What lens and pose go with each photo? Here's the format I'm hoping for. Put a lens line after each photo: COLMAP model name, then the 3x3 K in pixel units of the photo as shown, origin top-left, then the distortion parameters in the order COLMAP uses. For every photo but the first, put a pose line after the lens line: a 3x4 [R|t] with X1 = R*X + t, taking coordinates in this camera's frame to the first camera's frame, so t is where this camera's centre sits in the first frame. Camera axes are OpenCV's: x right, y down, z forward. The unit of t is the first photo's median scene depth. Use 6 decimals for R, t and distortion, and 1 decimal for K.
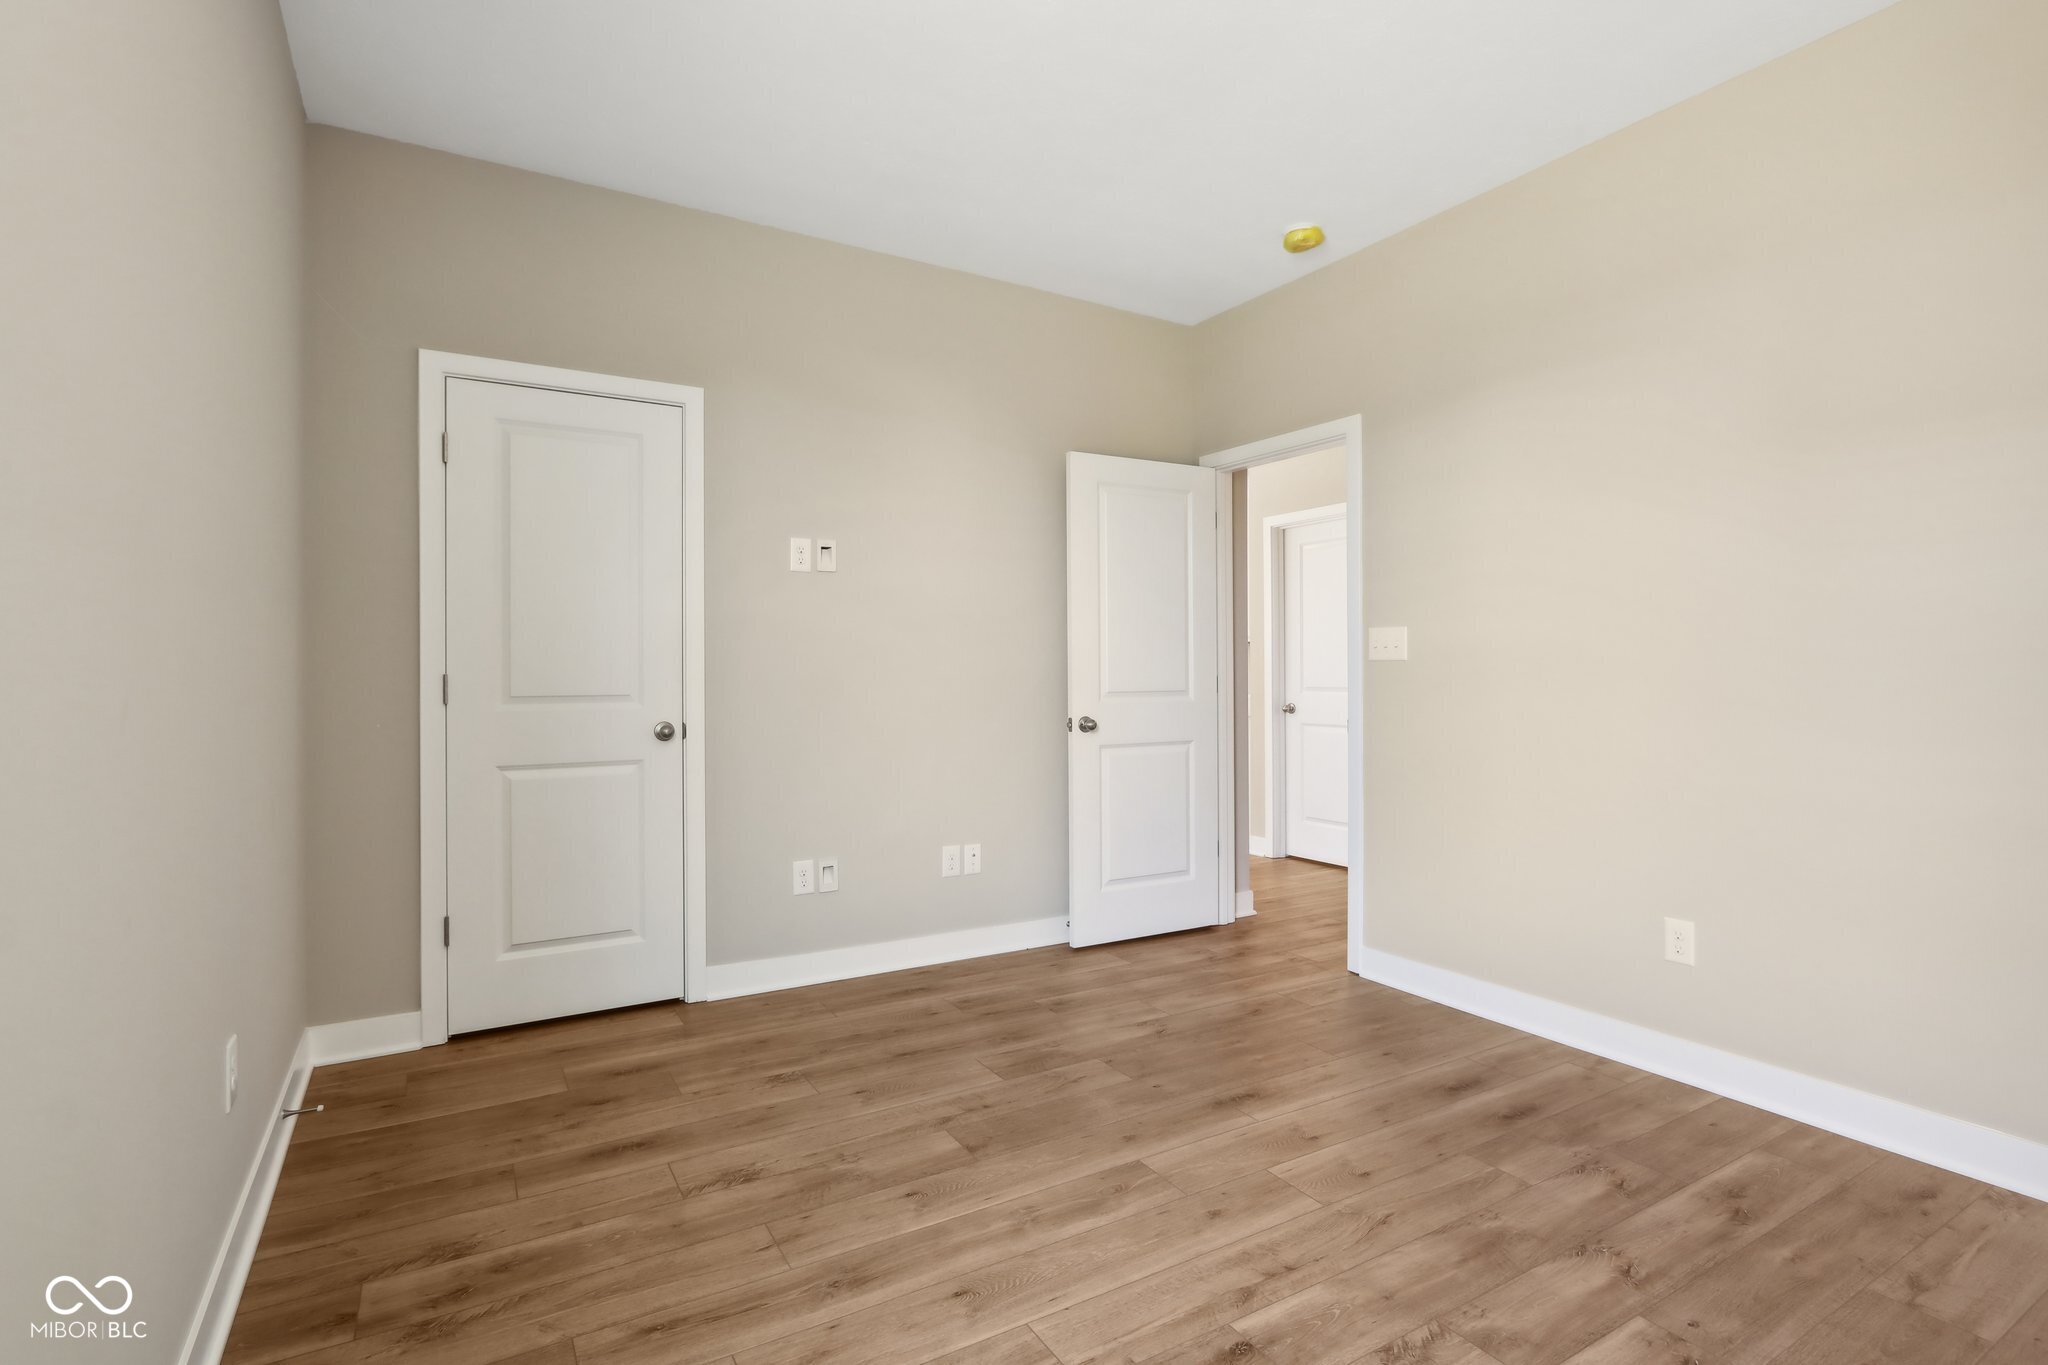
lens RADIAL K [[979.8, 0, 1022.5], [0, 979.8, 675.0], [0, 0, 1]] dist [-0.016418, 0.001194]
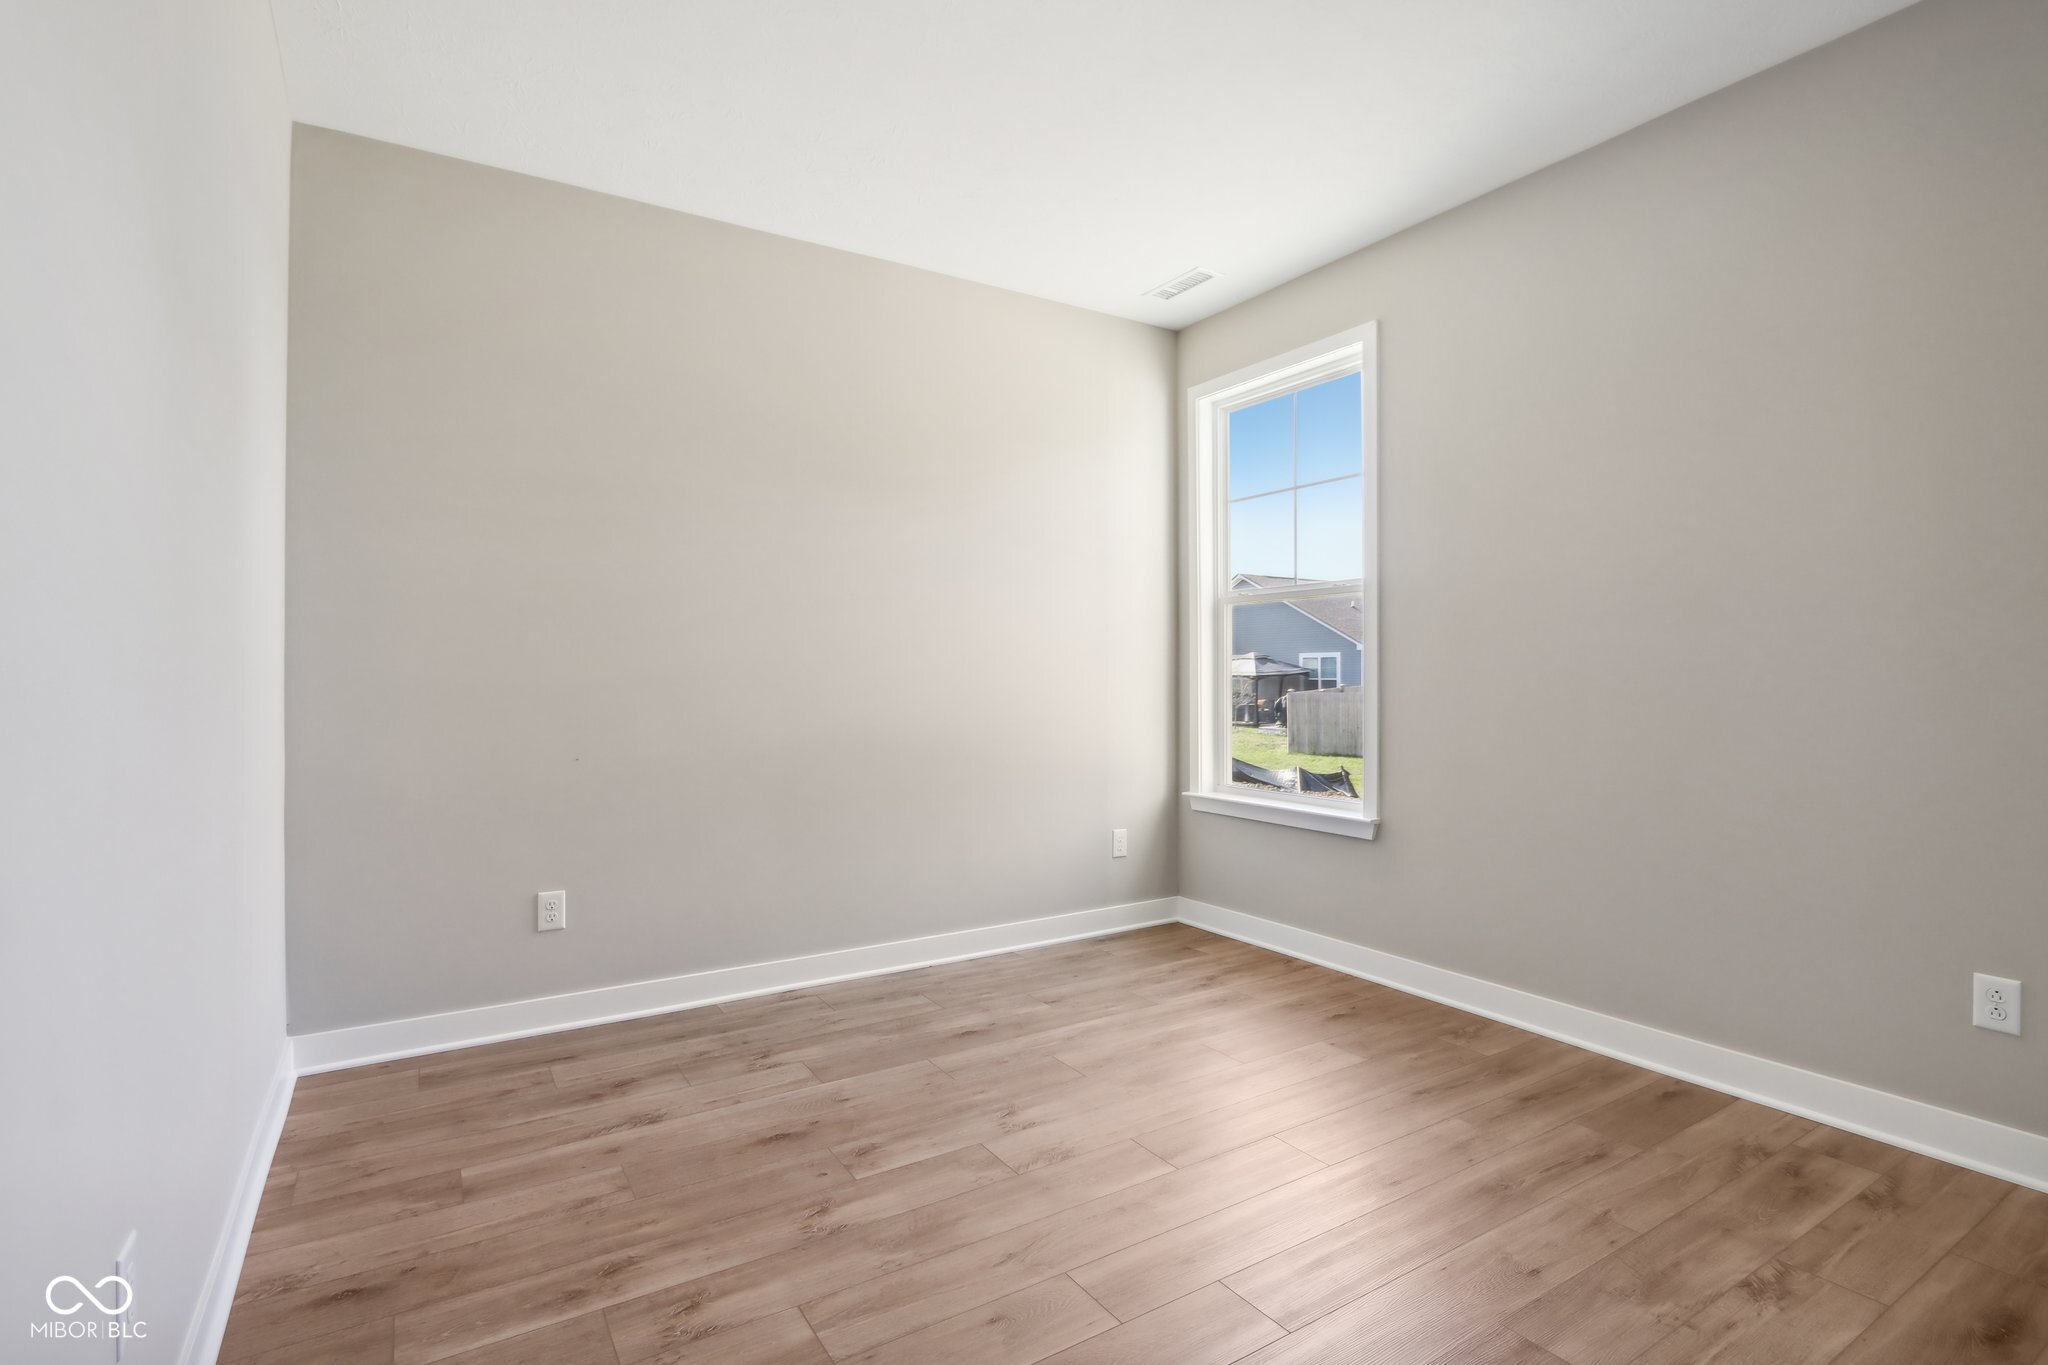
lens RADIAL K [[979.8, 0, 1023.9], [0, 979.8, 679.3], [0, 0, 1]] dist [-0.016418, 0.001194]
pose [[-0.999676, 0.002869, -0.025301, 0.393355], [0.002692, 0.999972, 0.007014, -0.005124], [0.025320, 0.006944, -0.999655, 2.007519]]
